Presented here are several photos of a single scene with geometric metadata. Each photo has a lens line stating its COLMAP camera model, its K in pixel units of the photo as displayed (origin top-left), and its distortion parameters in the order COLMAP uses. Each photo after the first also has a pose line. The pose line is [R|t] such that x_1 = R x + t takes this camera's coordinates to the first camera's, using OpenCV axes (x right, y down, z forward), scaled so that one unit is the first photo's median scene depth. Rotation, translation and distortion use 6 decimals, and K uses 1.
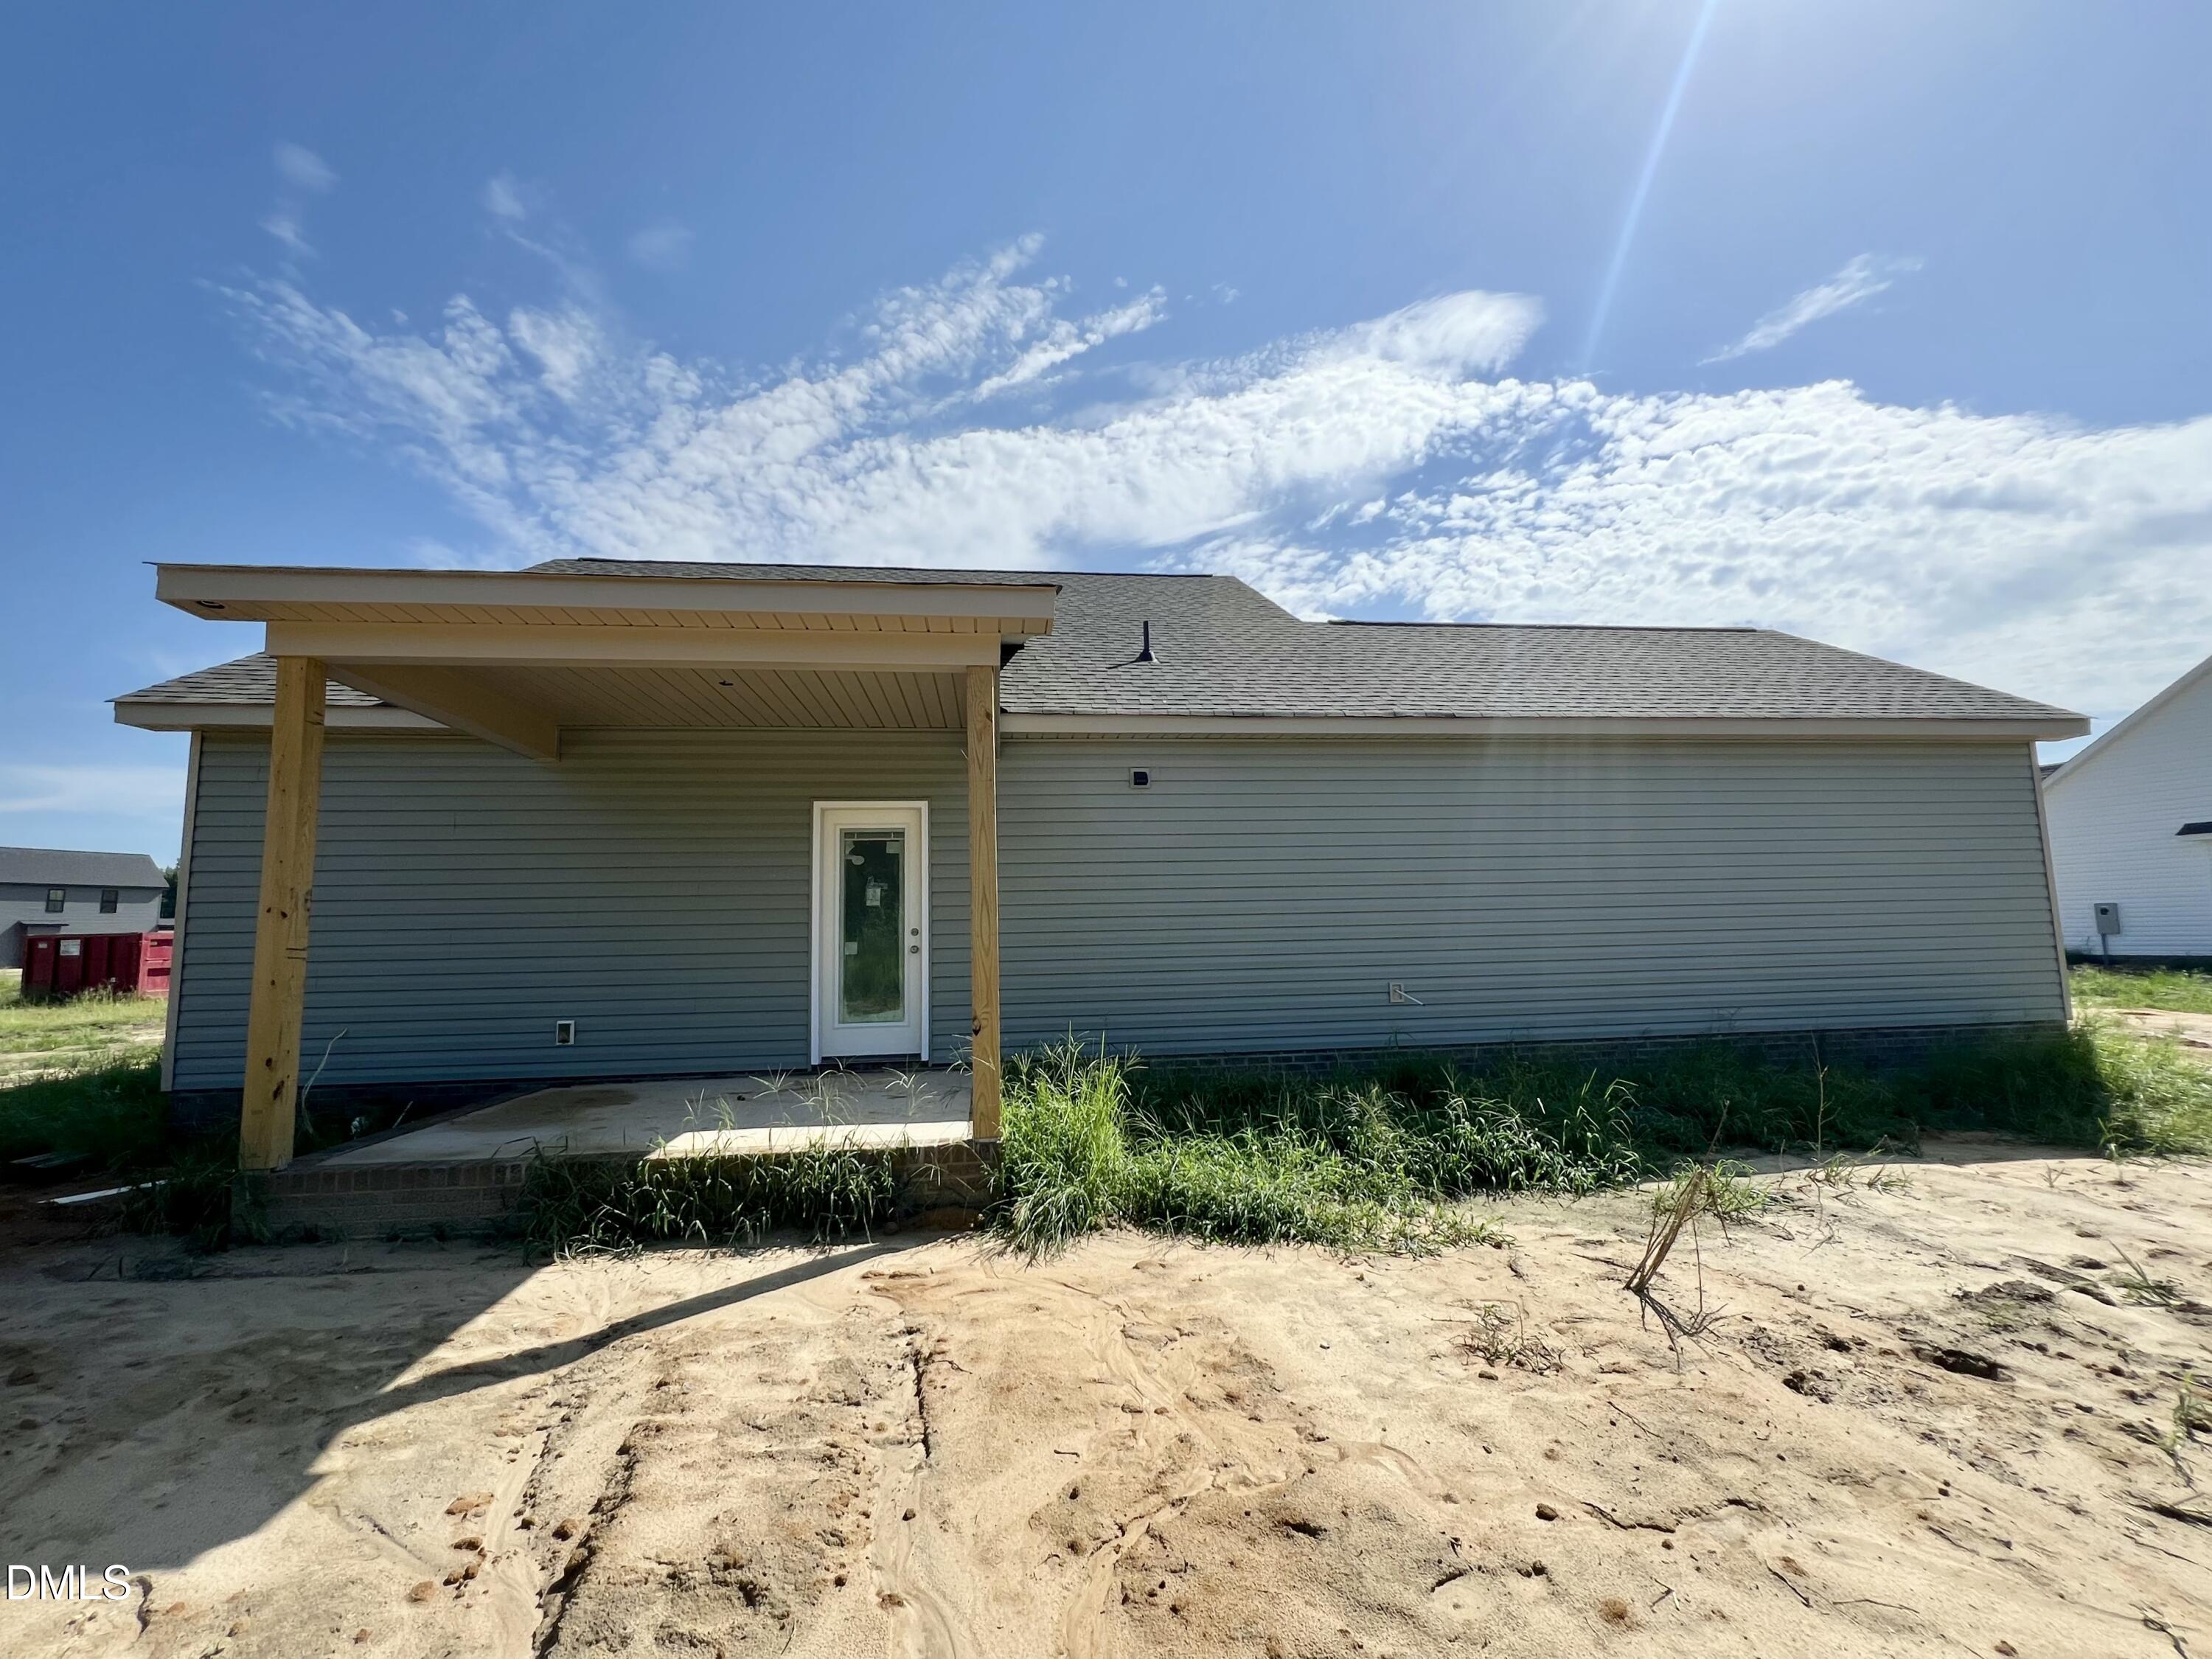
lens RADIAL K [[880.5, 0, 1104.7], [0, 880.5, 831.9], [0, 0, 1]] dist [-0.001592, 0.000260]
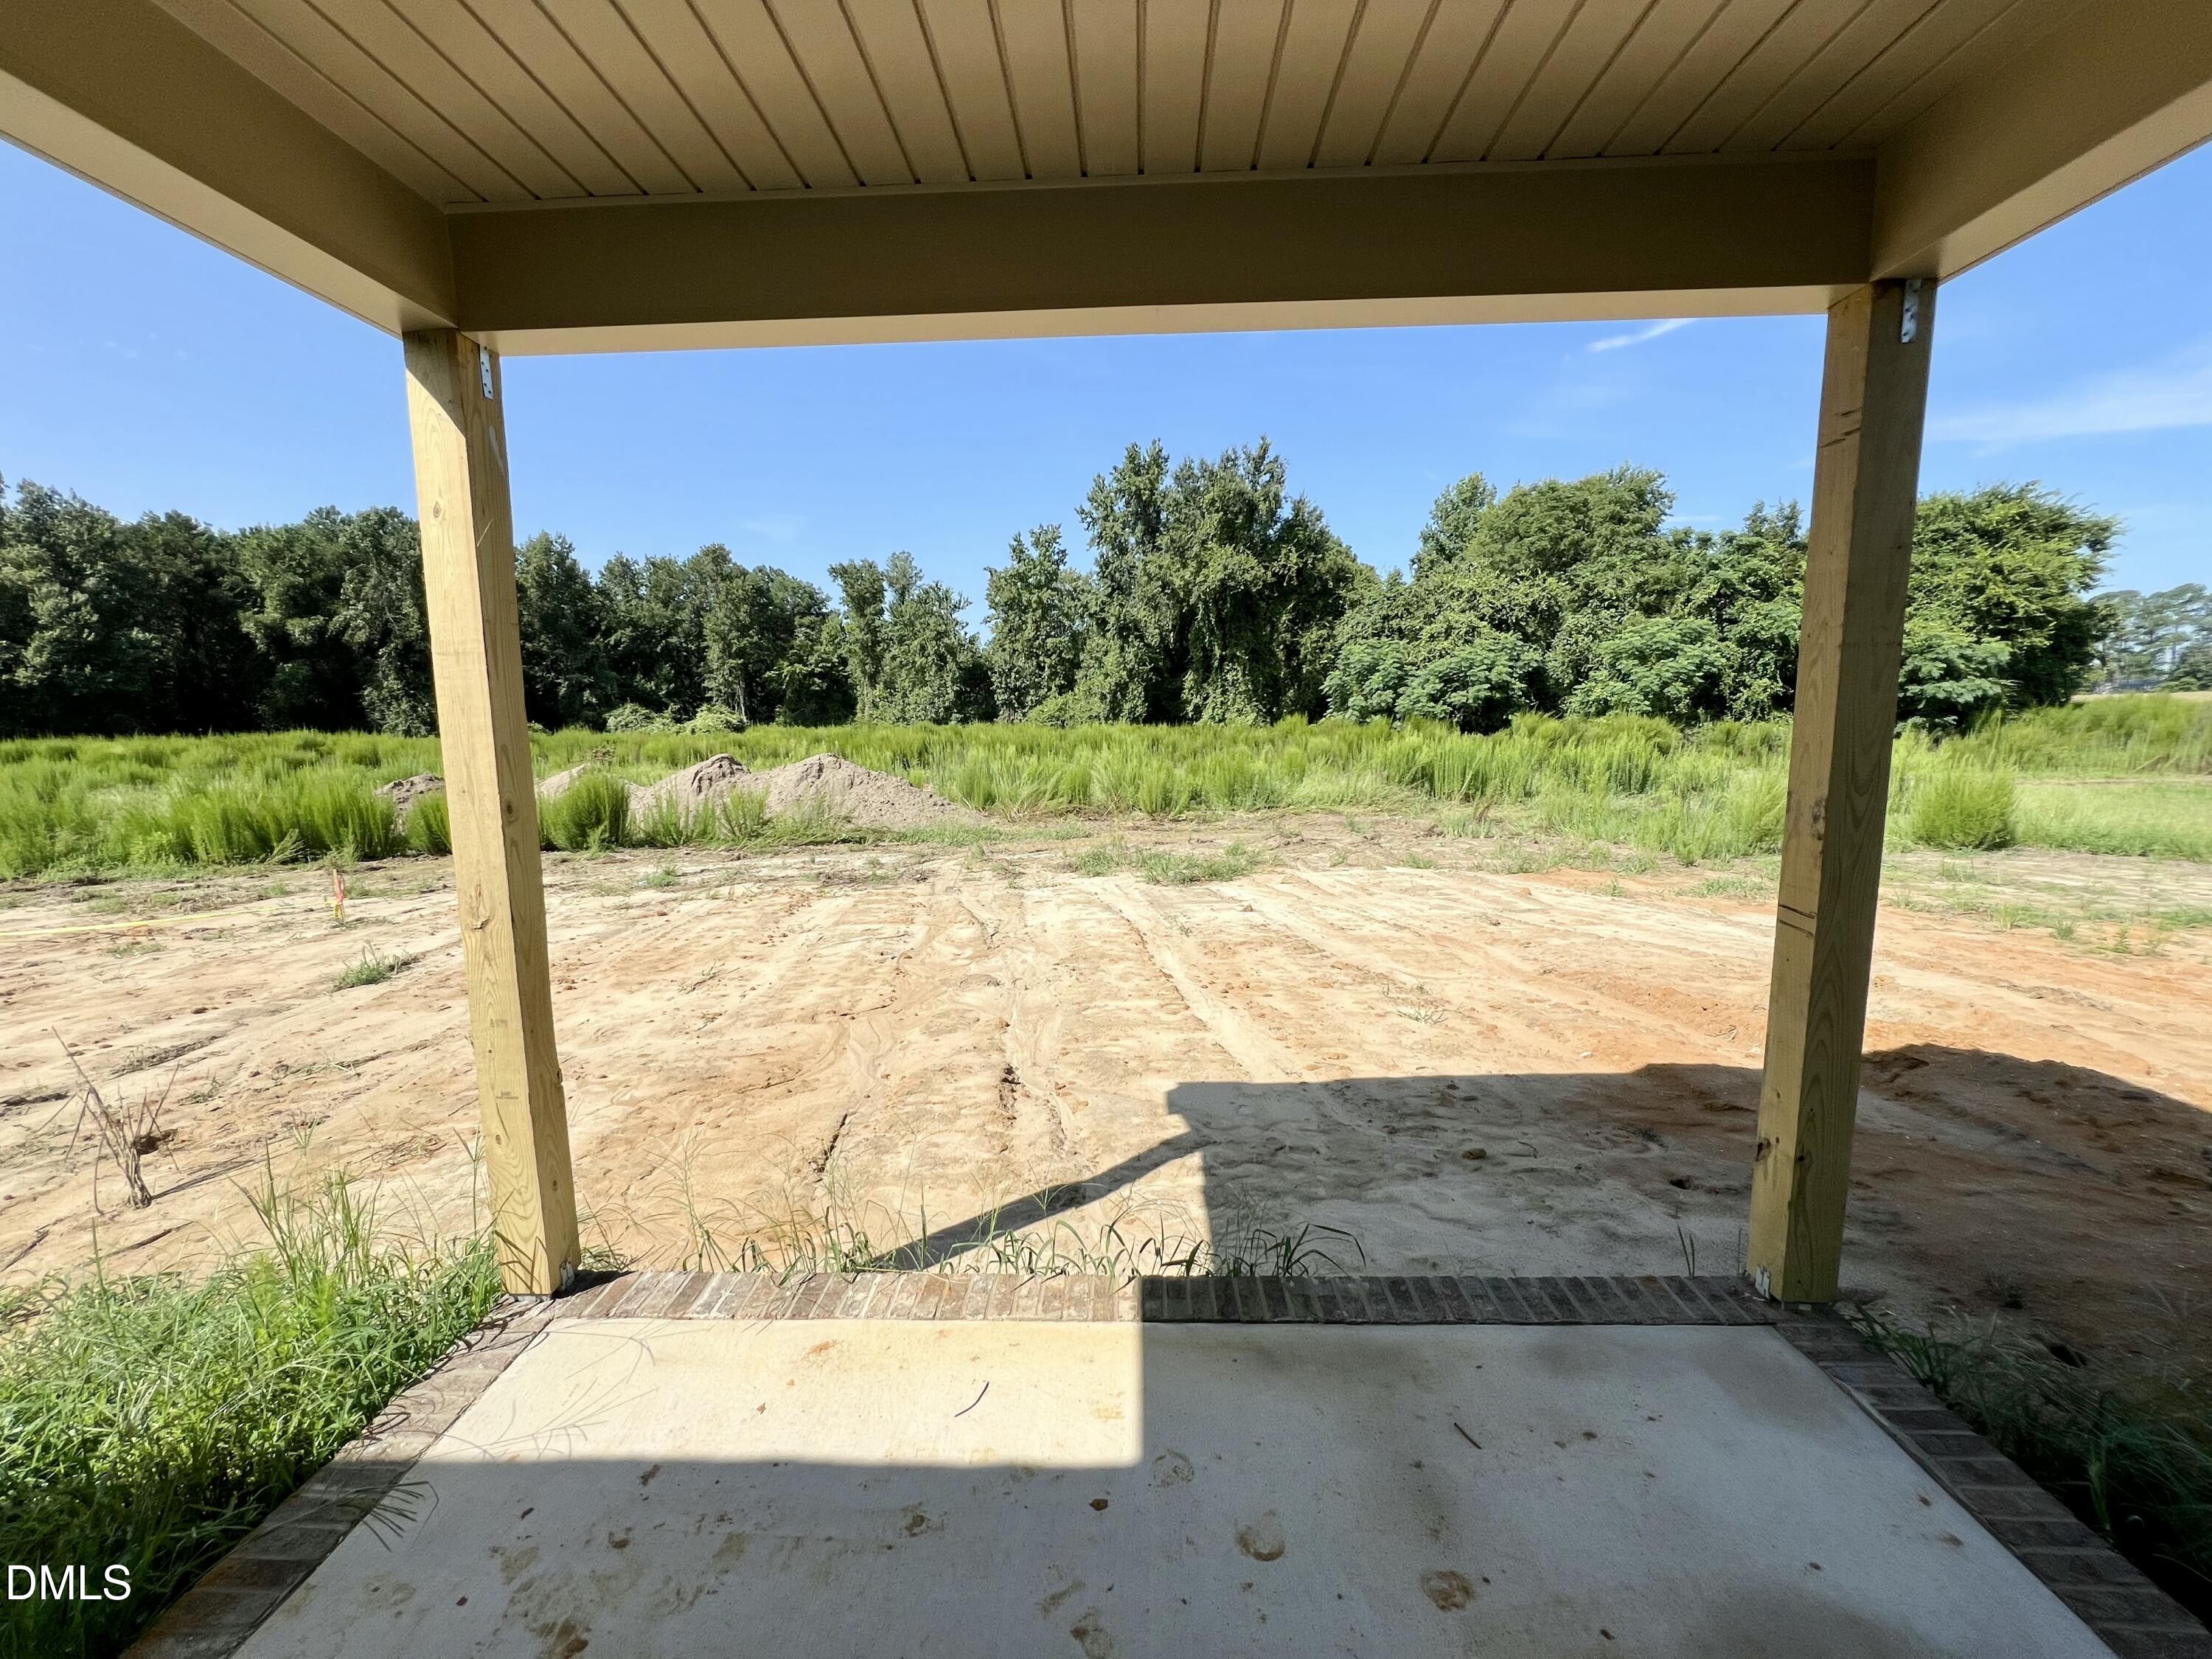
lens RADIAL K [[880.5, 0, 1104.7], [0, 880.5, 831.9], [0, 0, 1]] dist [-0.001592, 0.000260]
pose [[-0.984462, 0.017650, 0.174709, -1.045990], [0.020741, 0.999659, 0.015884, 0.129152], [-0.174369, 0.019261, -0.984492, 2.676815]]
